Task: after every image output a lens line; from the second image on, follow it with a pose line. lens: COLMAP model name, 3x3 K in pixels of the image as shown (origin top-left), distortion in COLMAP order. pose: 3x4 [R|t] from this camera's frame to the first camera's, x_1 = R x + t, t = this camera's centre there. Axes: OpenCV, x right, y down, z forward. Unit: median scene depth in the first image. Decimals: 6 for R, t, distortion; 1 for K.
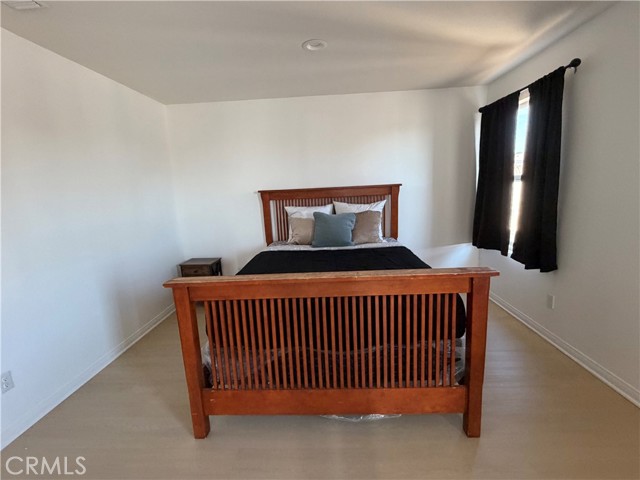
lens RADIAL K [[301.2, 0, 327.4], [0, 301.2, 239.4], [0, 0, 1]] dist [-0.001811, -0.000258]
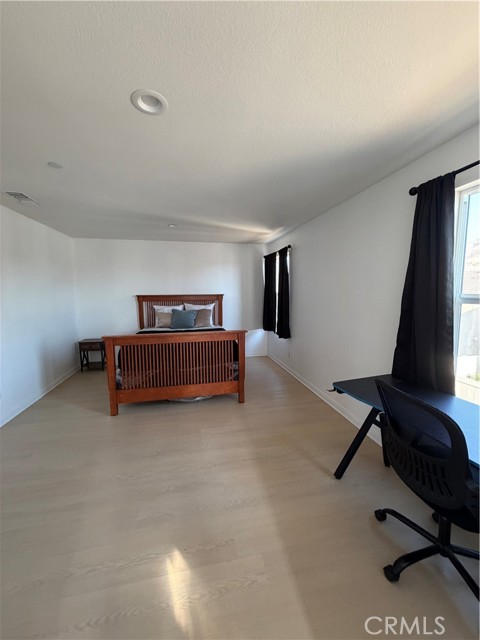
lens RADIAL K [[256.1, 0, 241.6], [0, 256.1, 317.6], [0, 0, 1]] dist [-0.001168, 0.000144]
pose [[0.973552, 0.013886, 0.228045, 0.008930], [0.004042, 0.996948, -0.077965, 0.073659], [-0.228431, 0.076825, 0.970524, -0.495952]]
